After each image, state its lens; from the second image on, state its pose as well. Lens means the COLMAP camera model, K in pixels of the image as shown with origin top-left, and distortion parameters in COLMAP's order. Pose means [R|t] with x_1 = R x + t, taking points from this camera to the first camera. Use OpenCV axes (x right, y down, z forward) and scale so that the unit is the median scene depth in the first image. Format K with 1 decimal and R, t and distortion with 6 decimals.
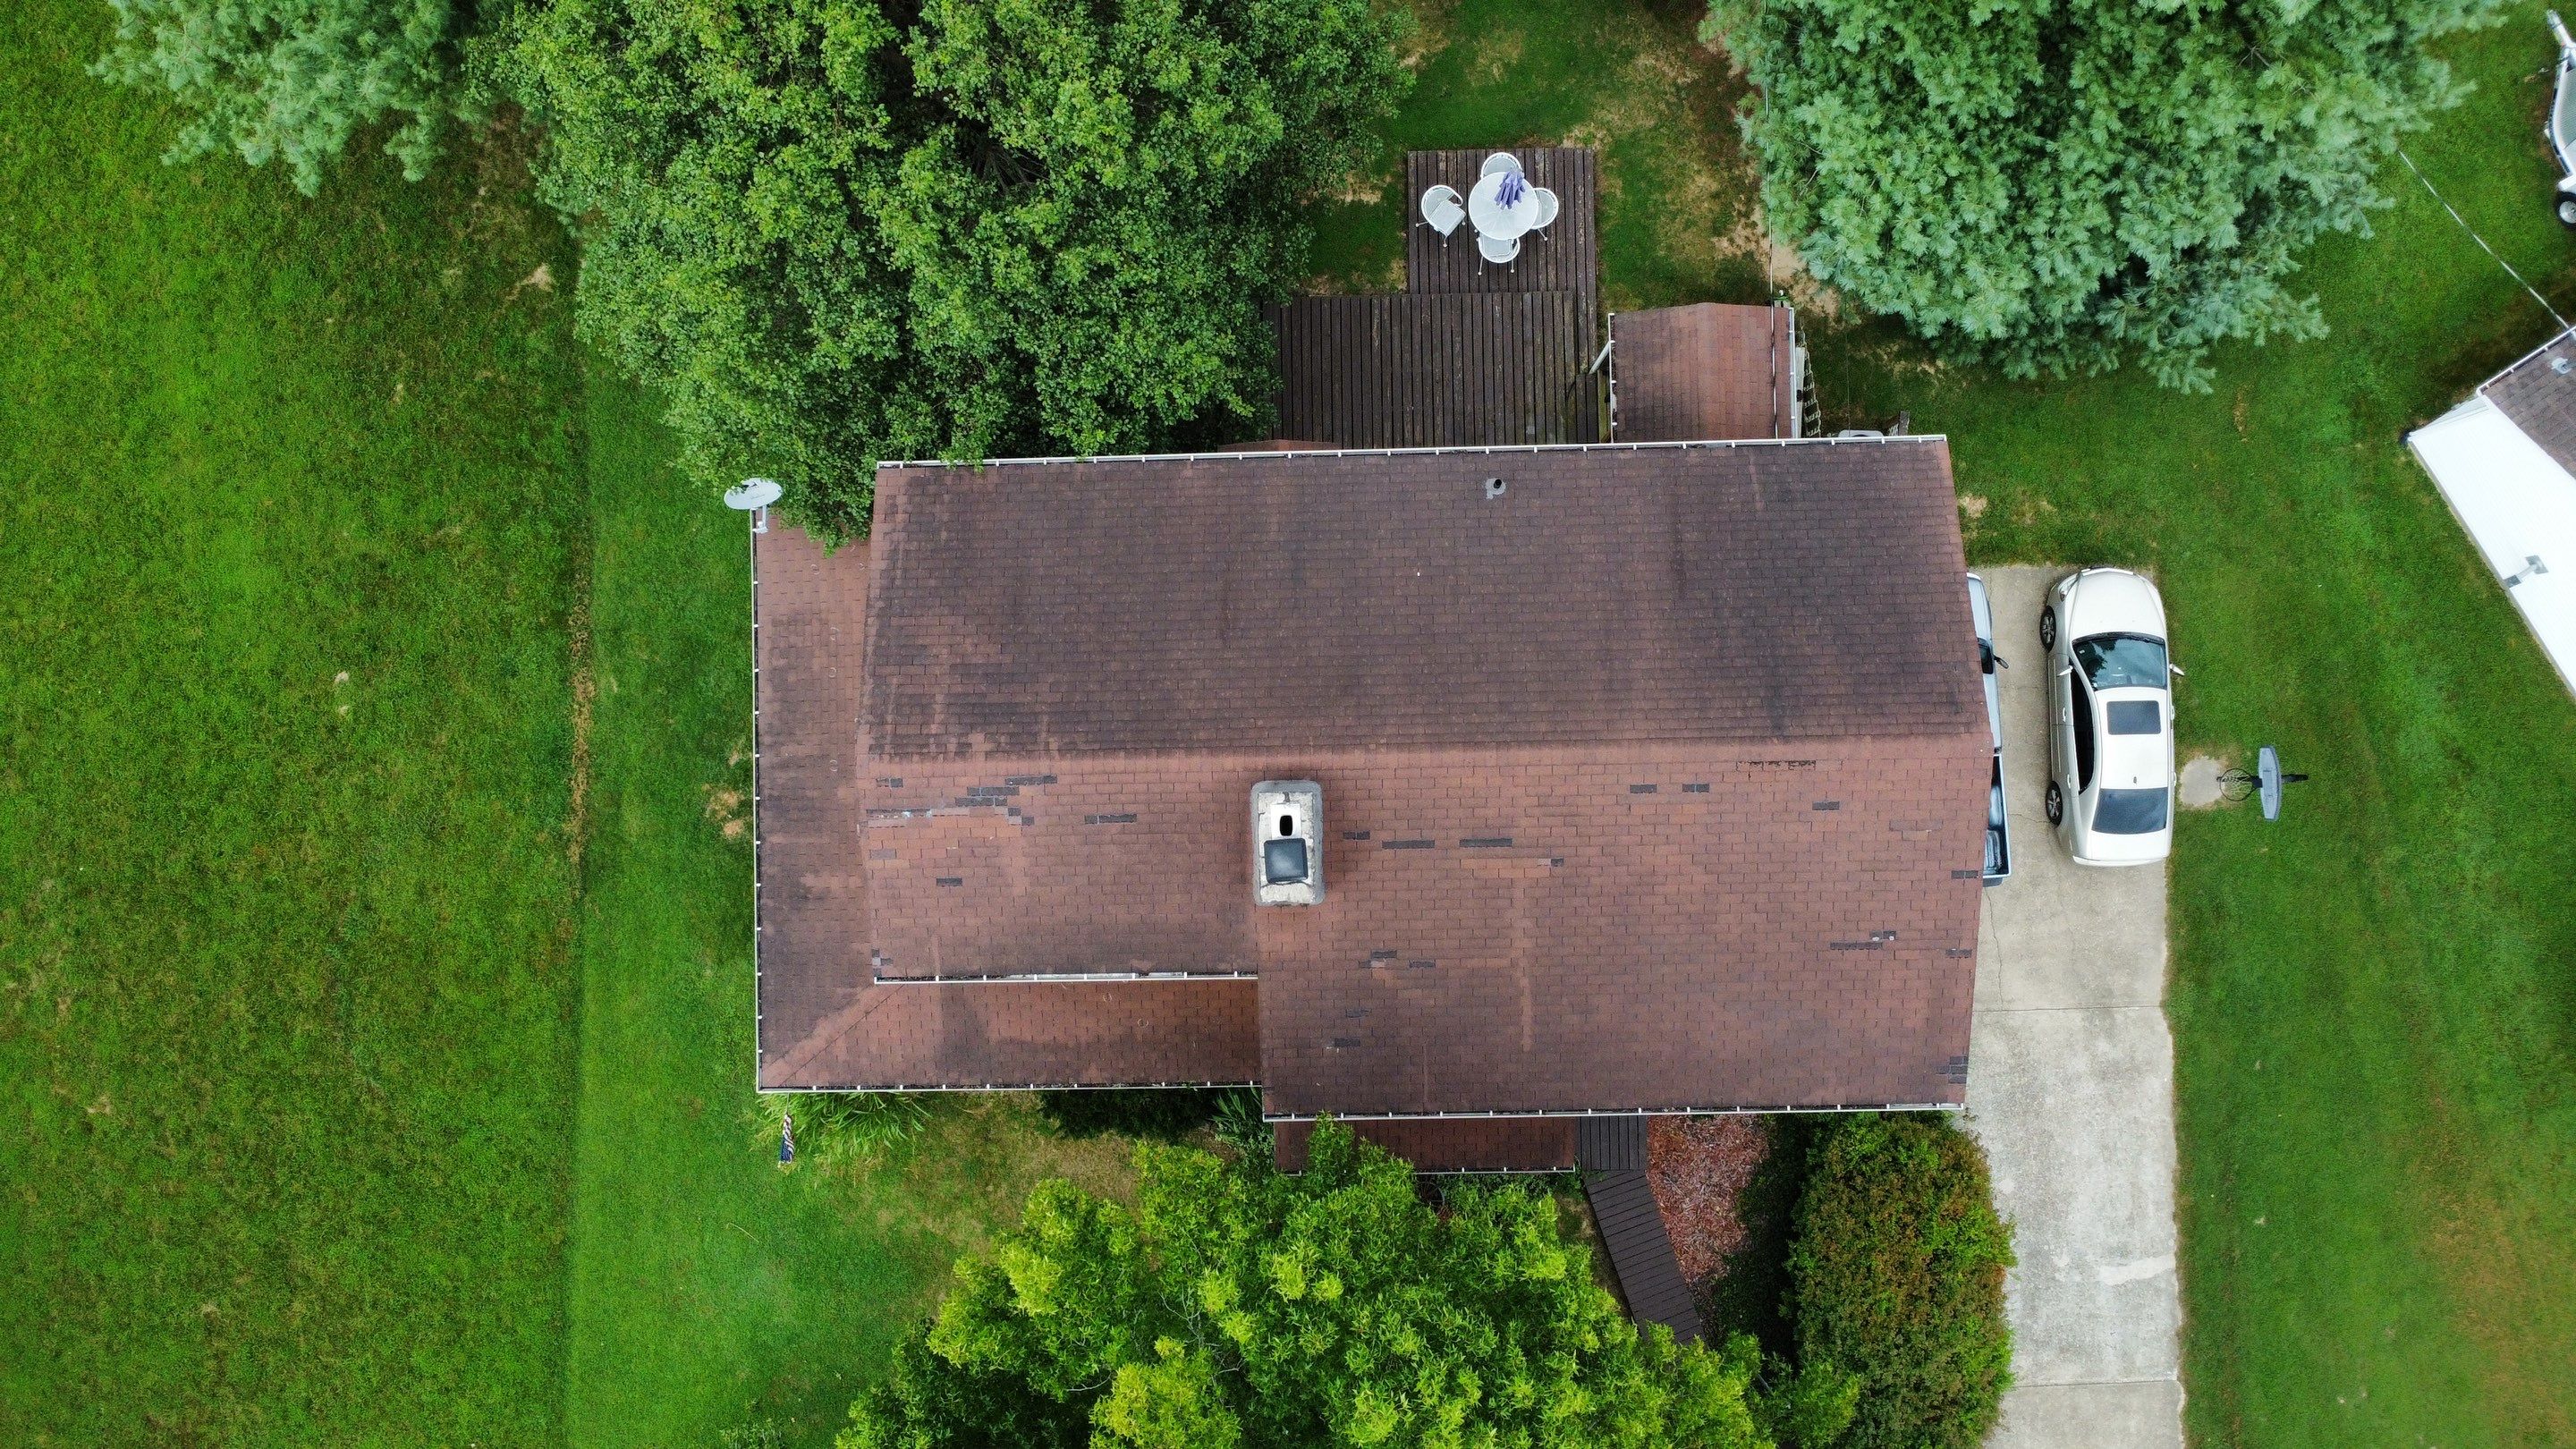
lens RADIAL K [[1947.4, 0, 1264.5], [0, 1947.4, 727.0], [0, 0, 1]] dist [-0.003057, 0.008366]
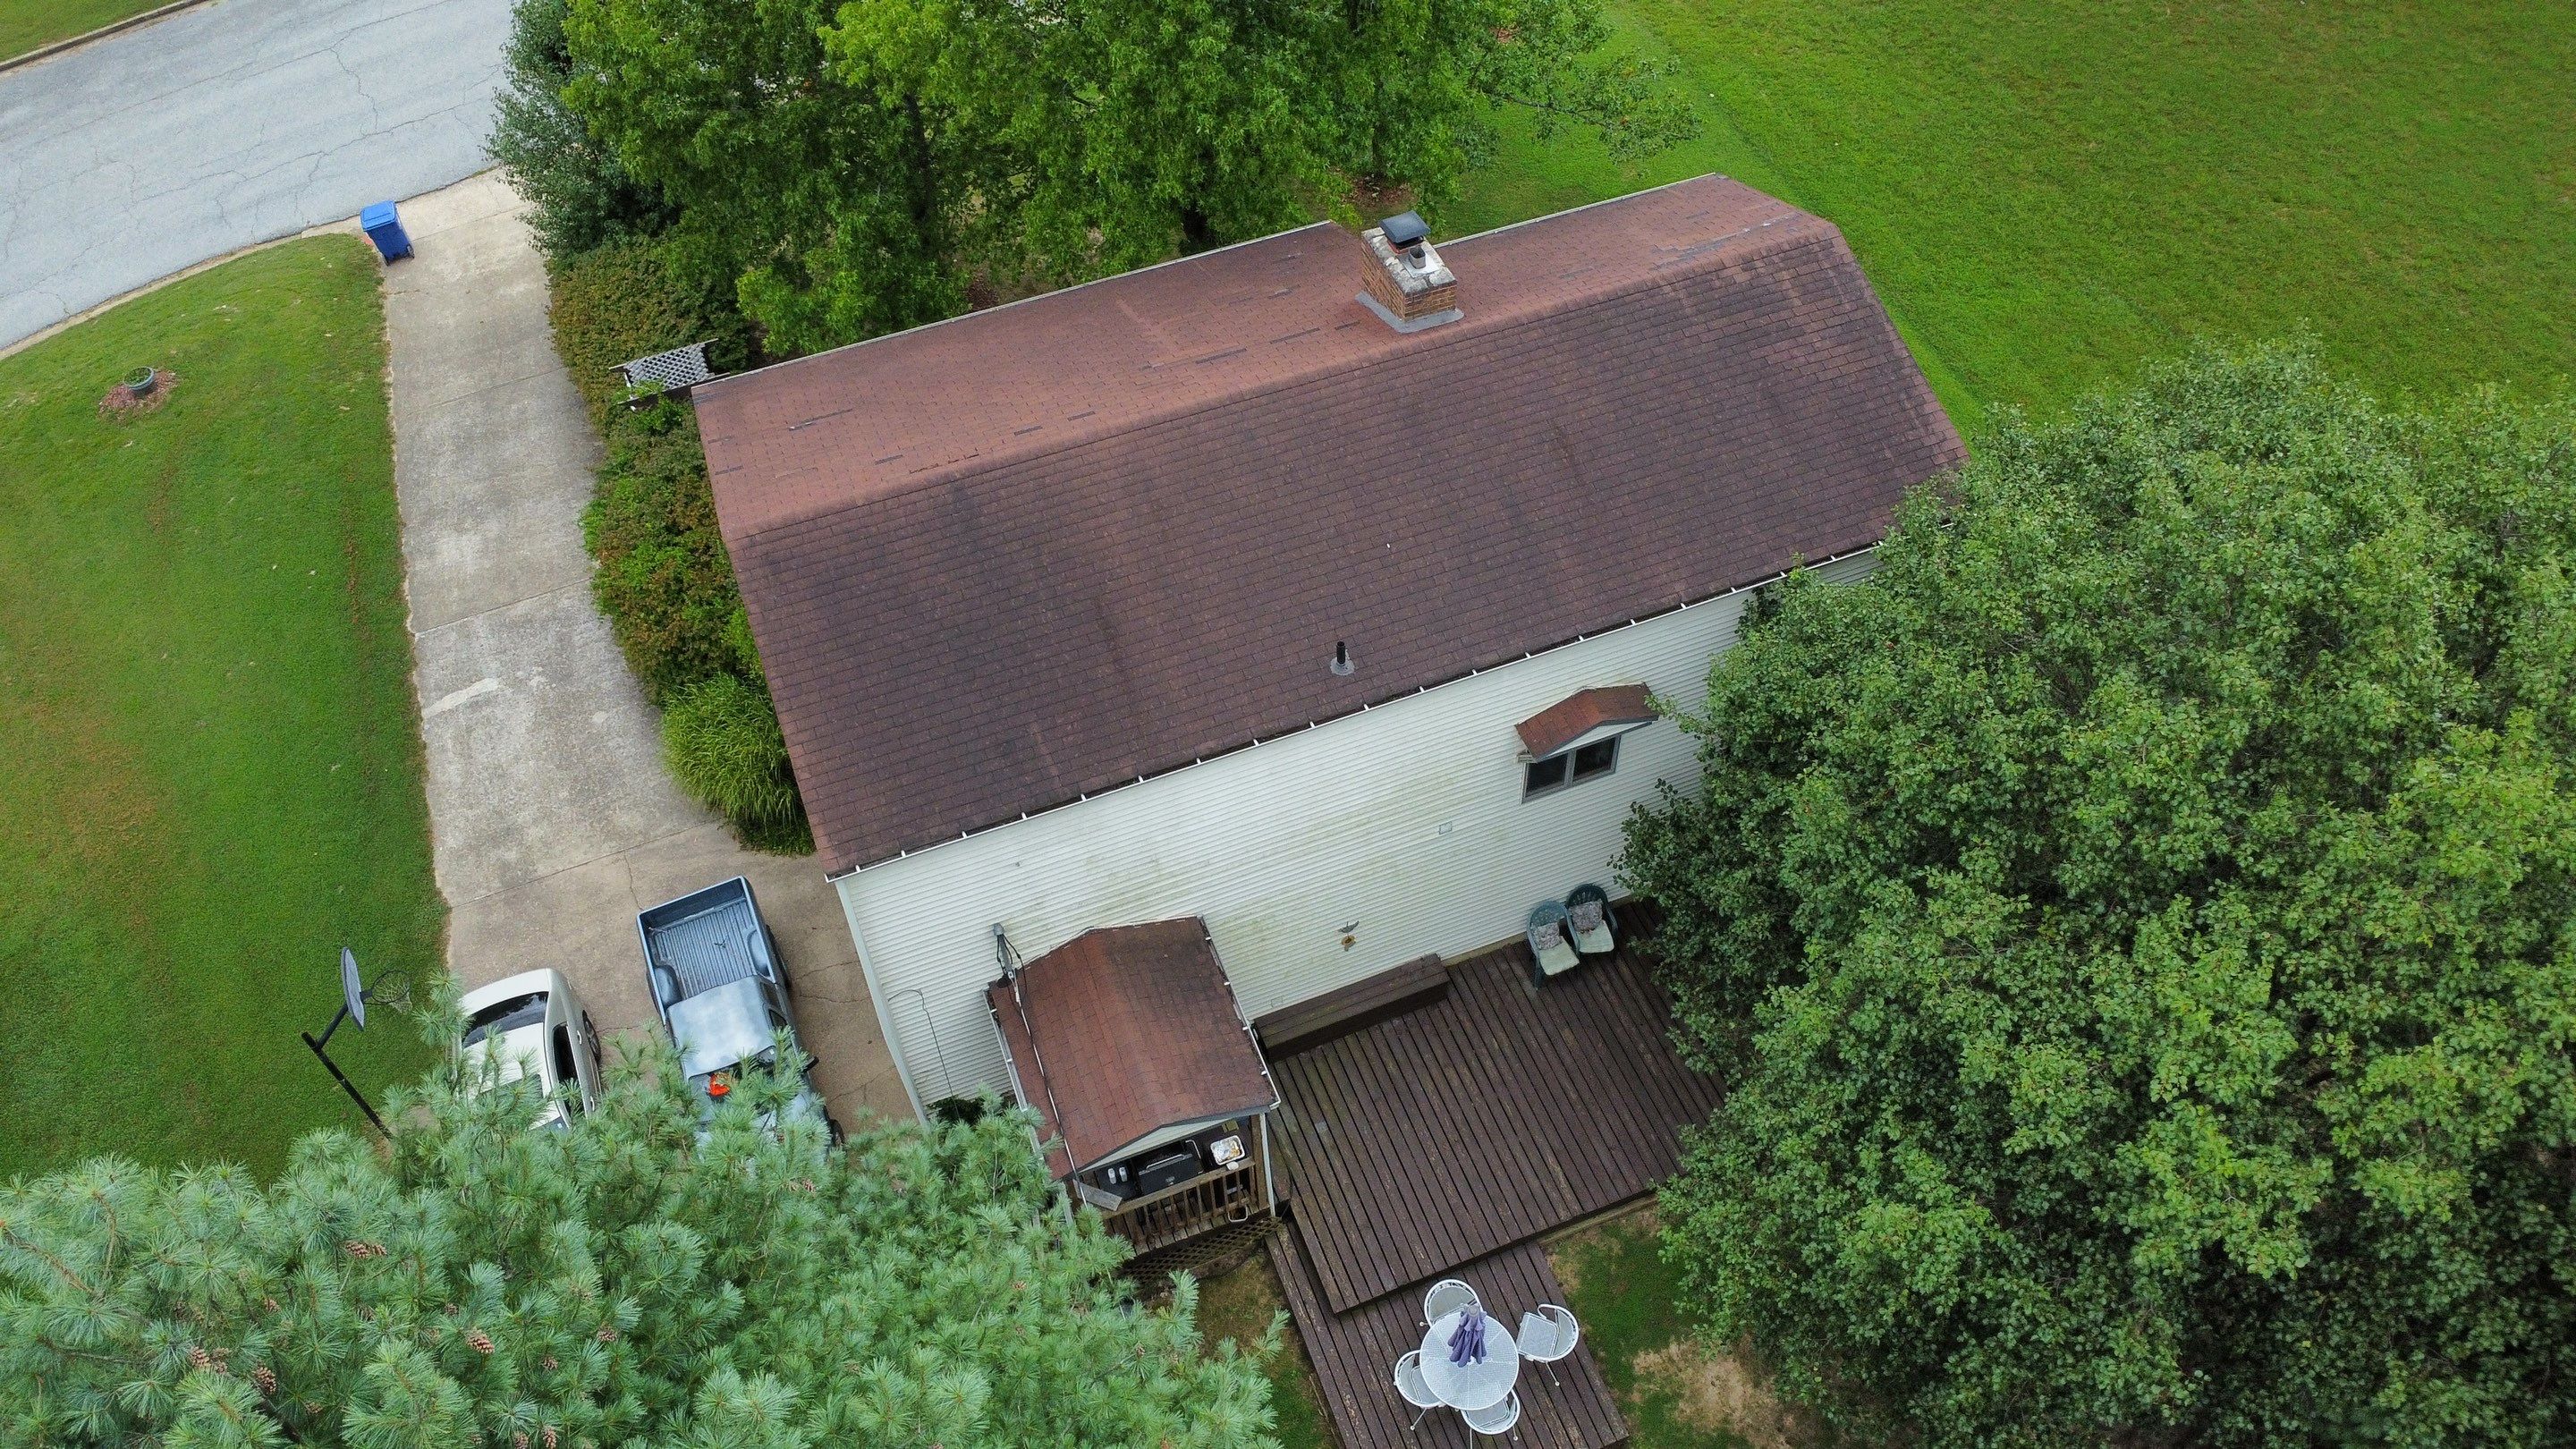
lens RADIAL K [[1947.4, 0, 1264.5], [0, 1947.4, 727.0], [0, 0, 1]] dist [-0.003057, 0.008366]
pose [[-0.938665, 0.298231, -0.173105, 0.240914], [-0.334624, -0.666569, 0.666117, -0.548285], [0.083270, 0.683186, 0.725481, 0.321199]]
